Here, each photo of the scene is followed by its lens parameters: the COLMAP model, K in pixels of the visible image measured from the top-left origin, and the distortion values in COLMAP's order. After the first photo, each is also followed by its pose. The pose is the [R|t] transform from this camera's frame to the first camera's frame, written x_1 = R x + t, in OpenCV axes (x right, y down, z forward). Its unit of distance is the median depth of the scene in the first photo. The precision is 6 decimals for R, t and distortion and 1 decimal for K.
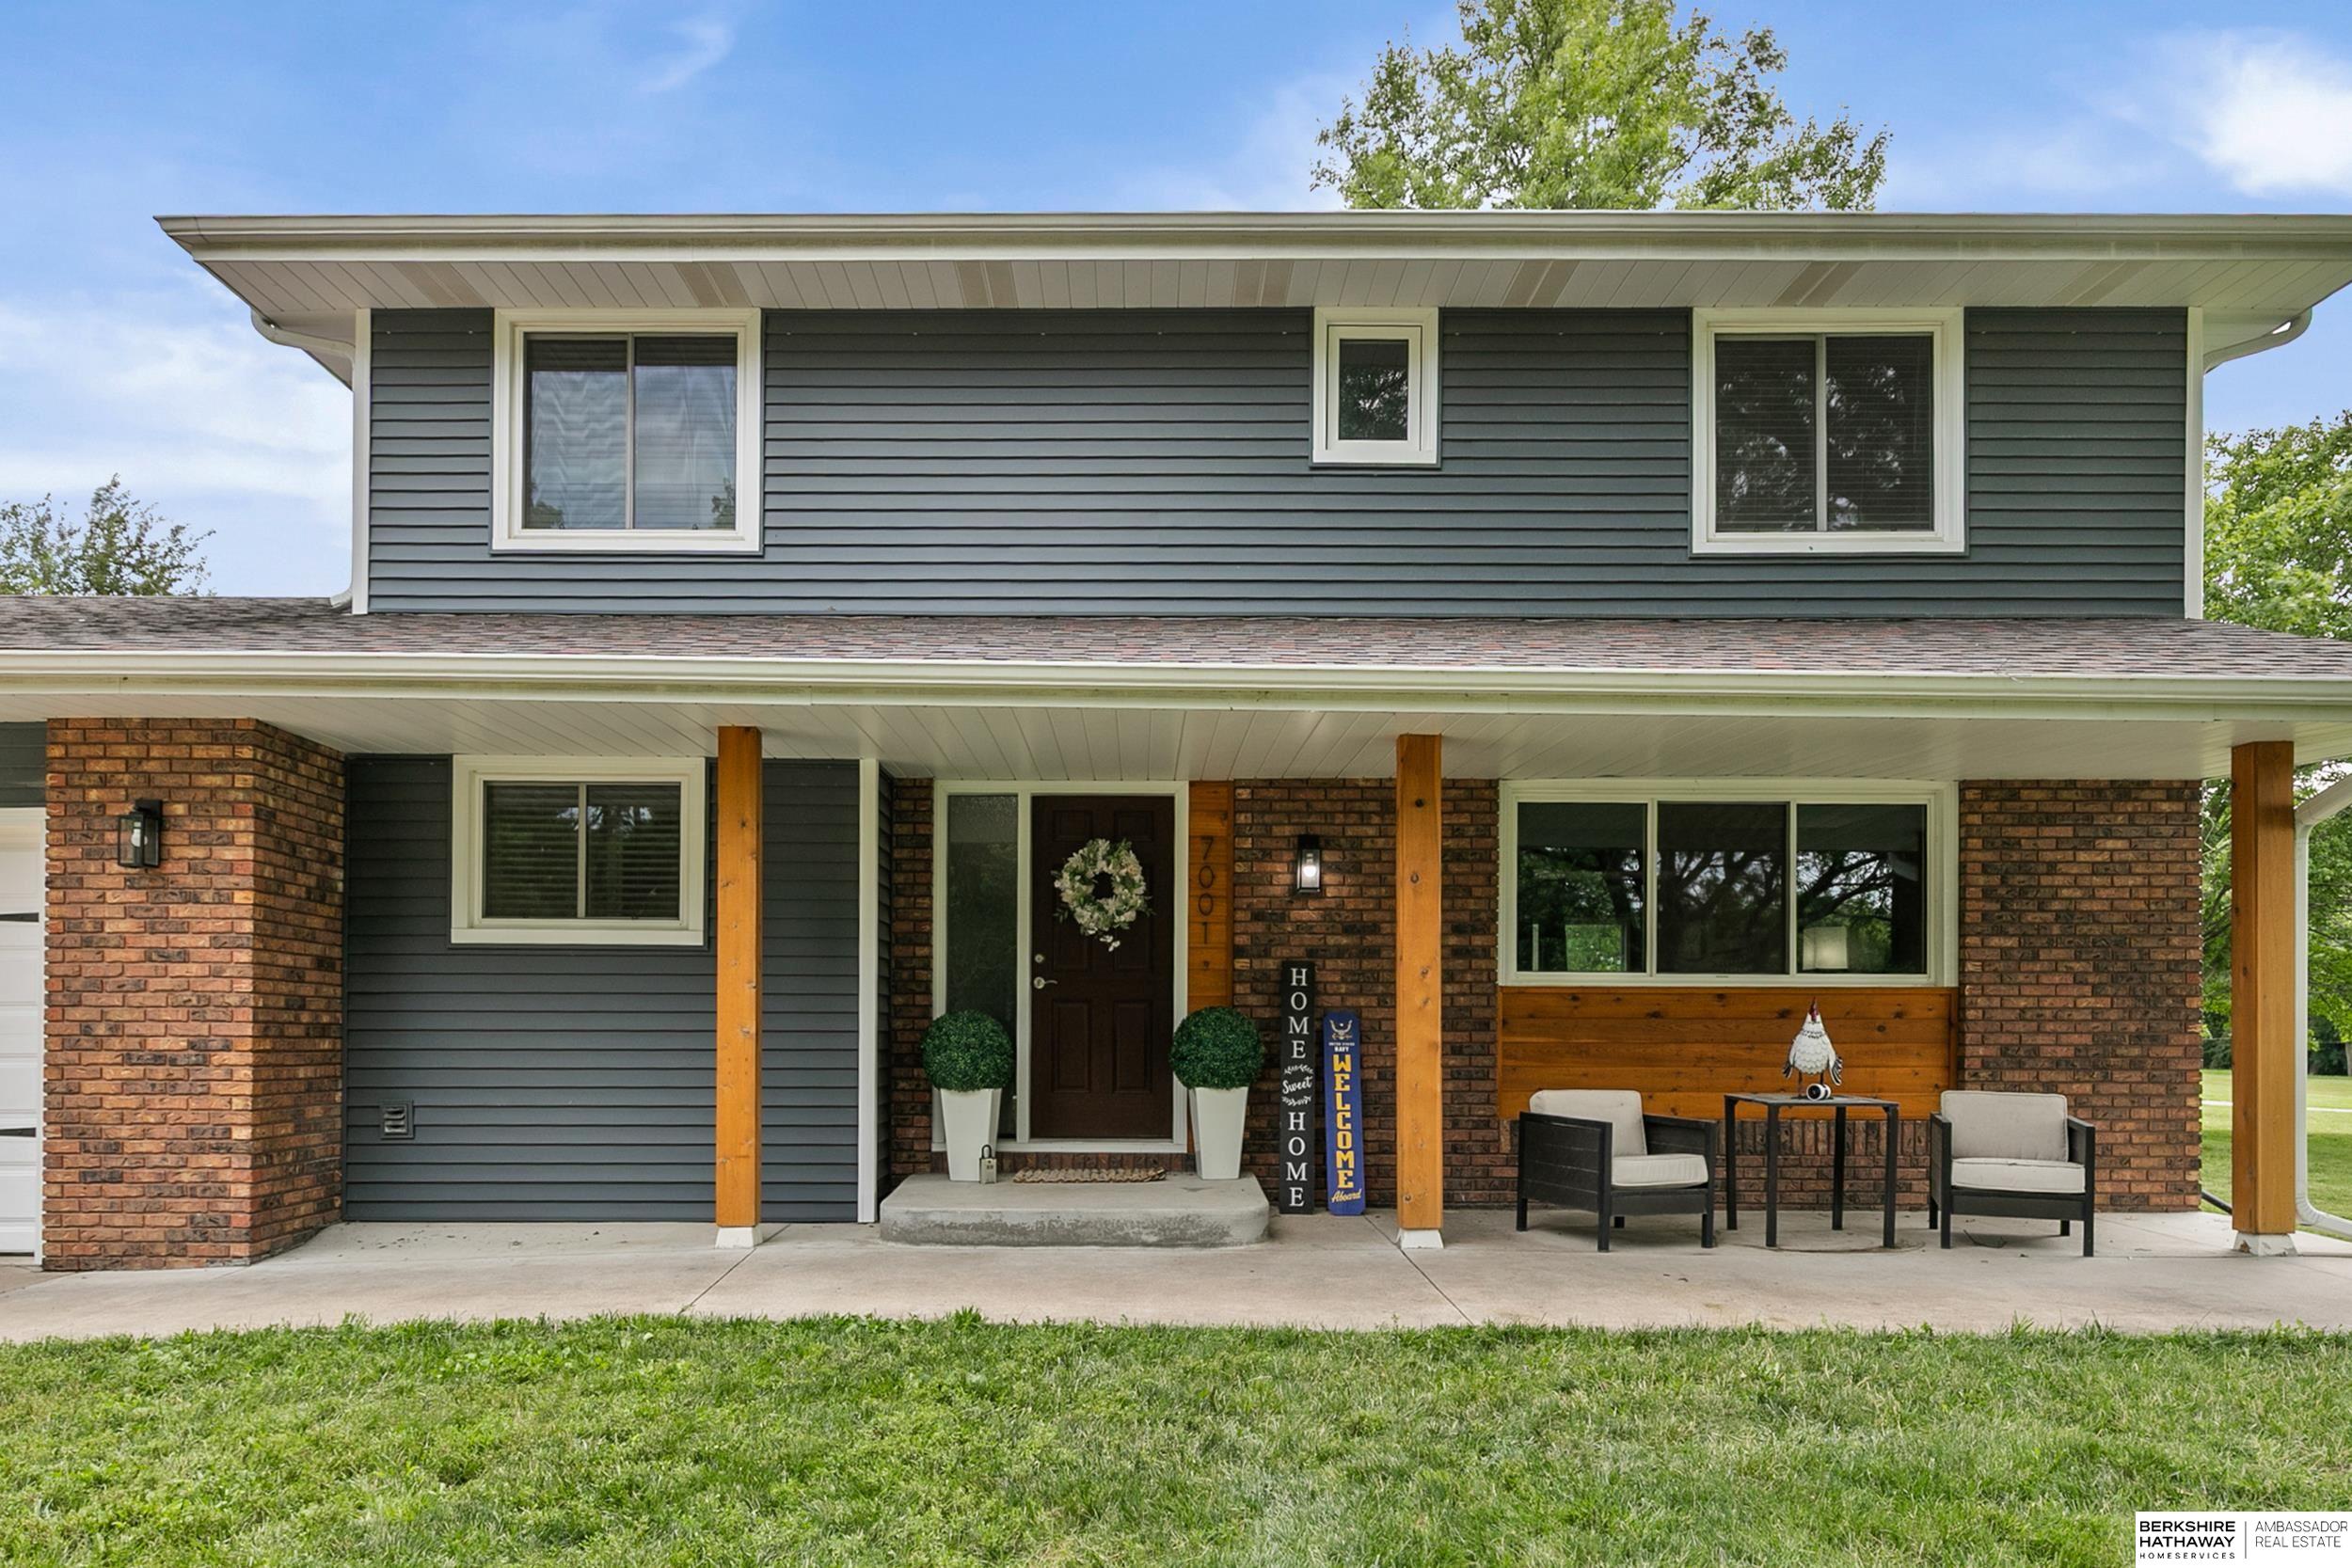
lens RADIAL K [[1147.1, 0, 1268.2], [0, 1147.1, 962.4], [0, 0, 1]] dist [0.012989, -0.001586]
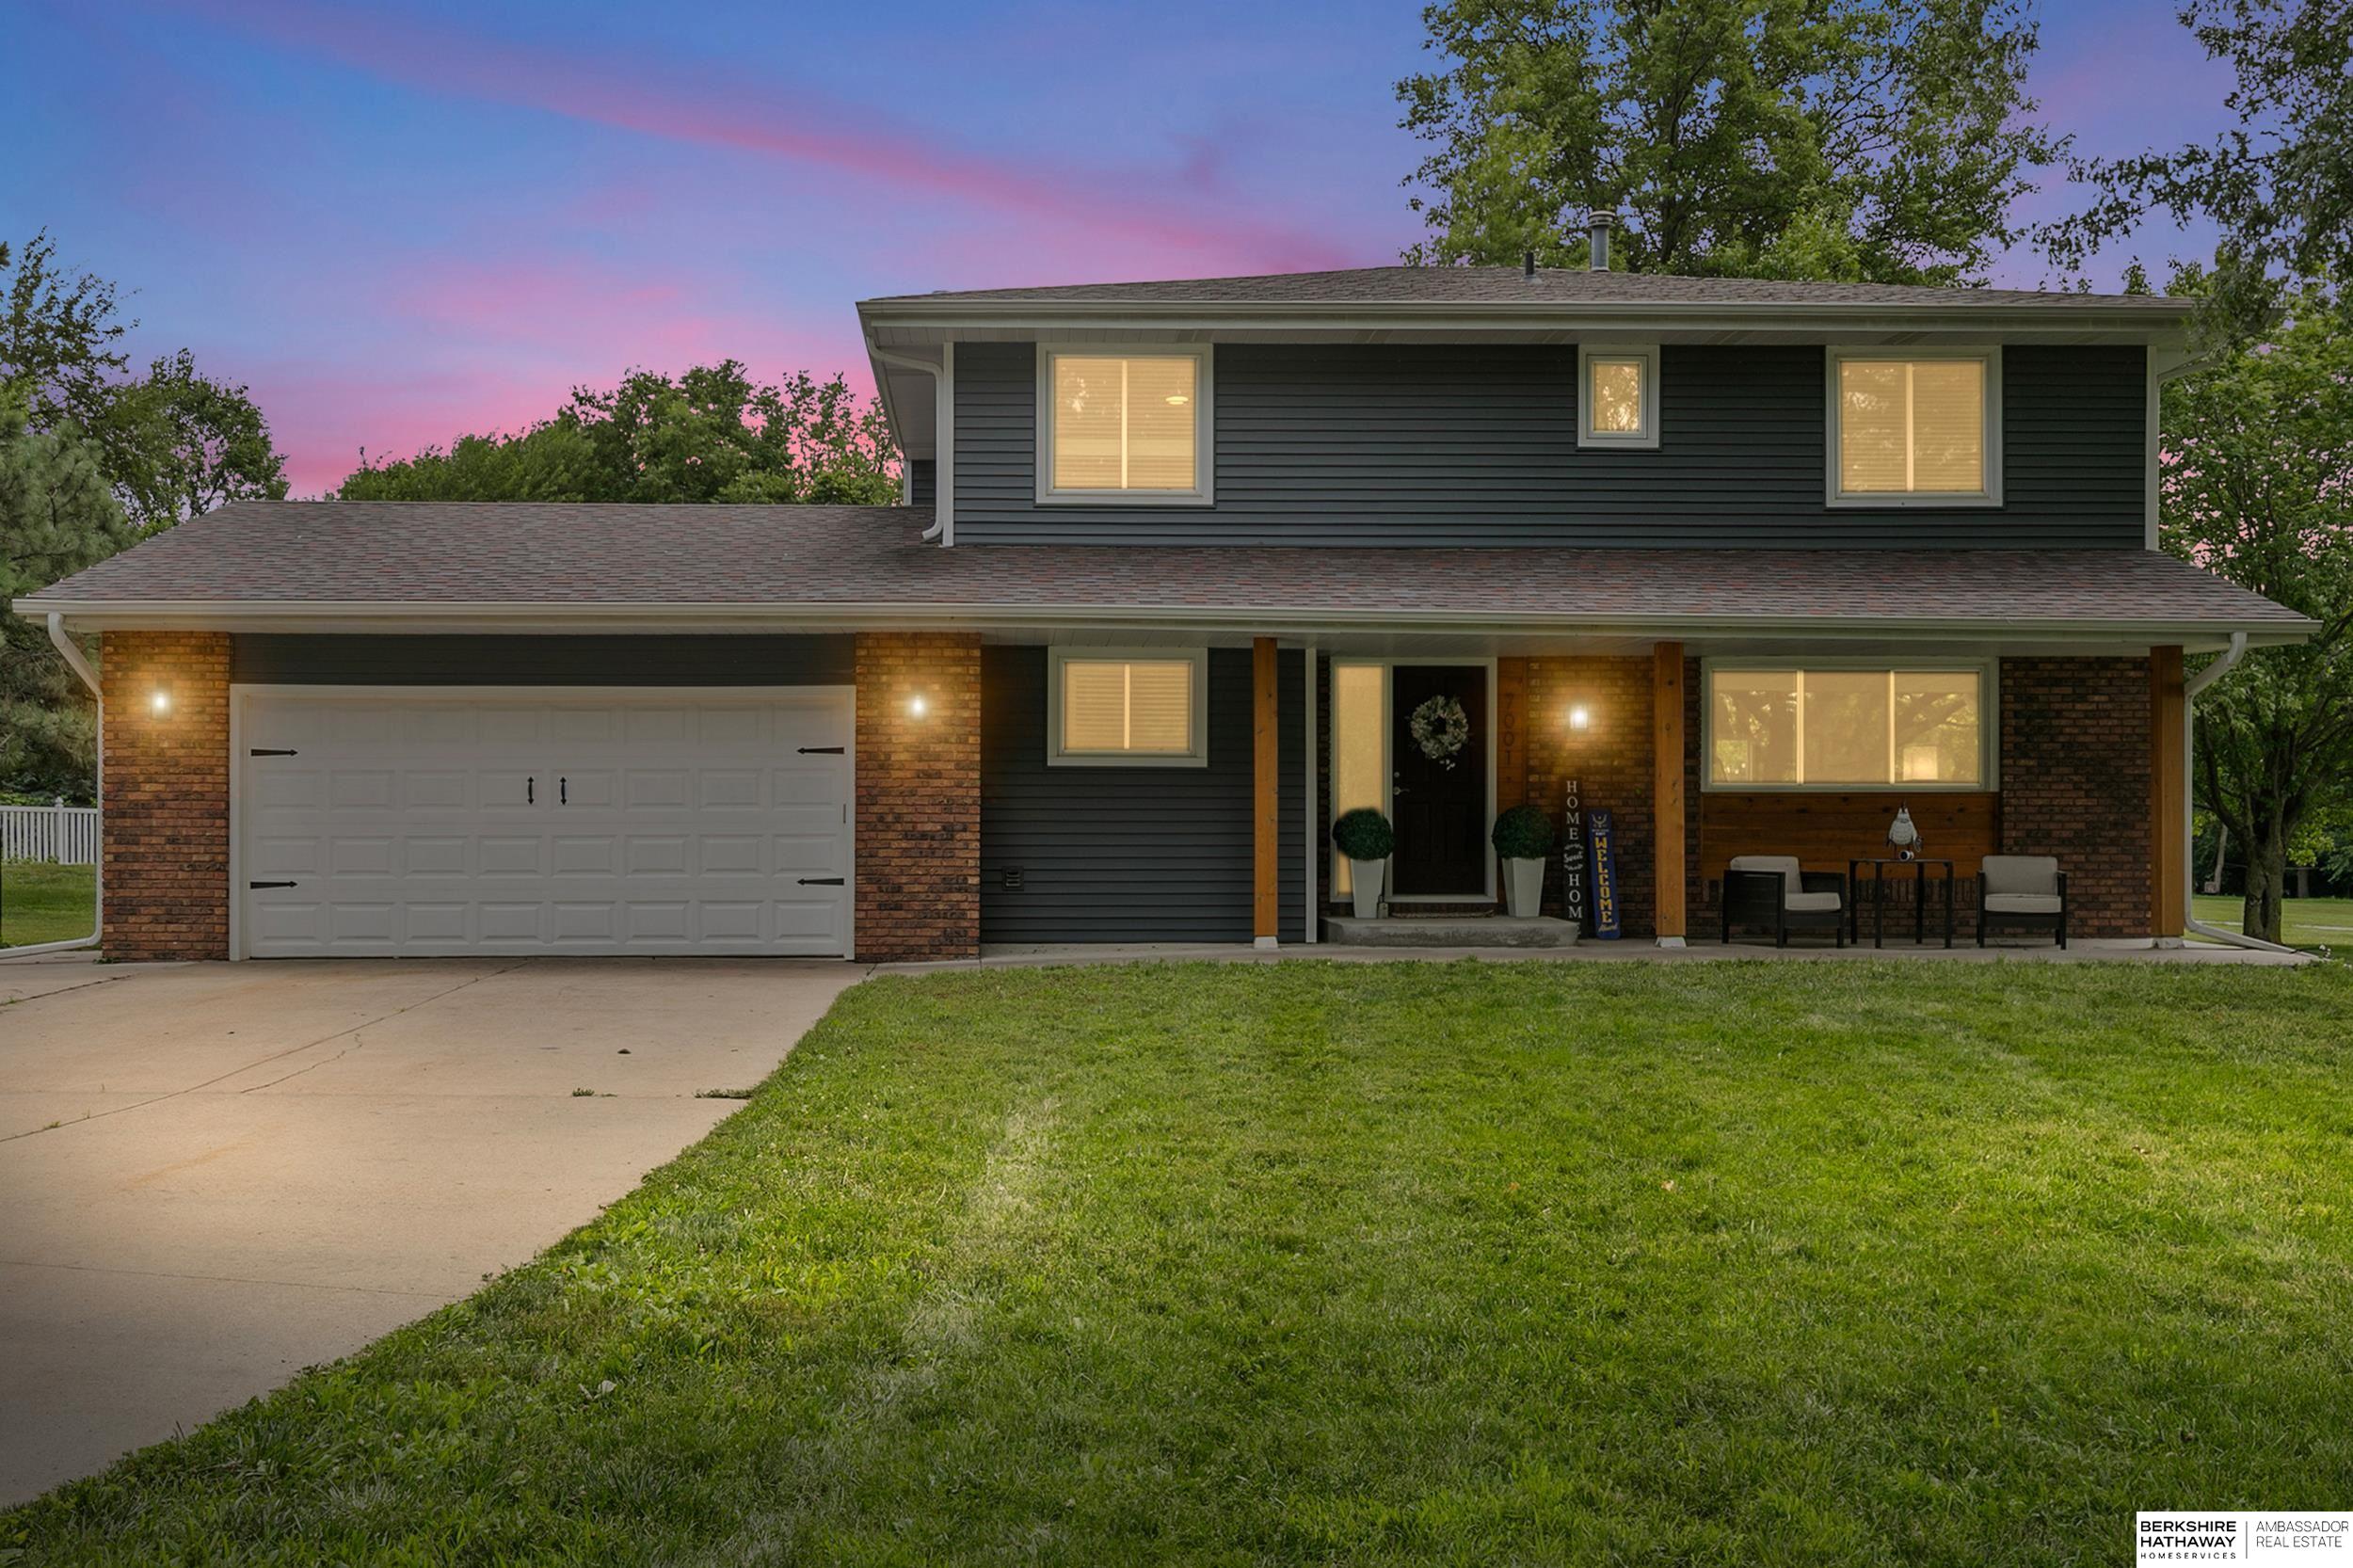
lens RADIAL K [[1774.9, 0, 1169.2], [0, 1774.9, 776.3], [0, 0, 1]] dist [0.013782, 0.019817]
pose [[0.999456, -0.002217, 0.032896, -0.592380], [0.002164, 0.999996, 0.001636, -0.005745], [-0.032899, -0.001564, 0.999457, -1.356367]]
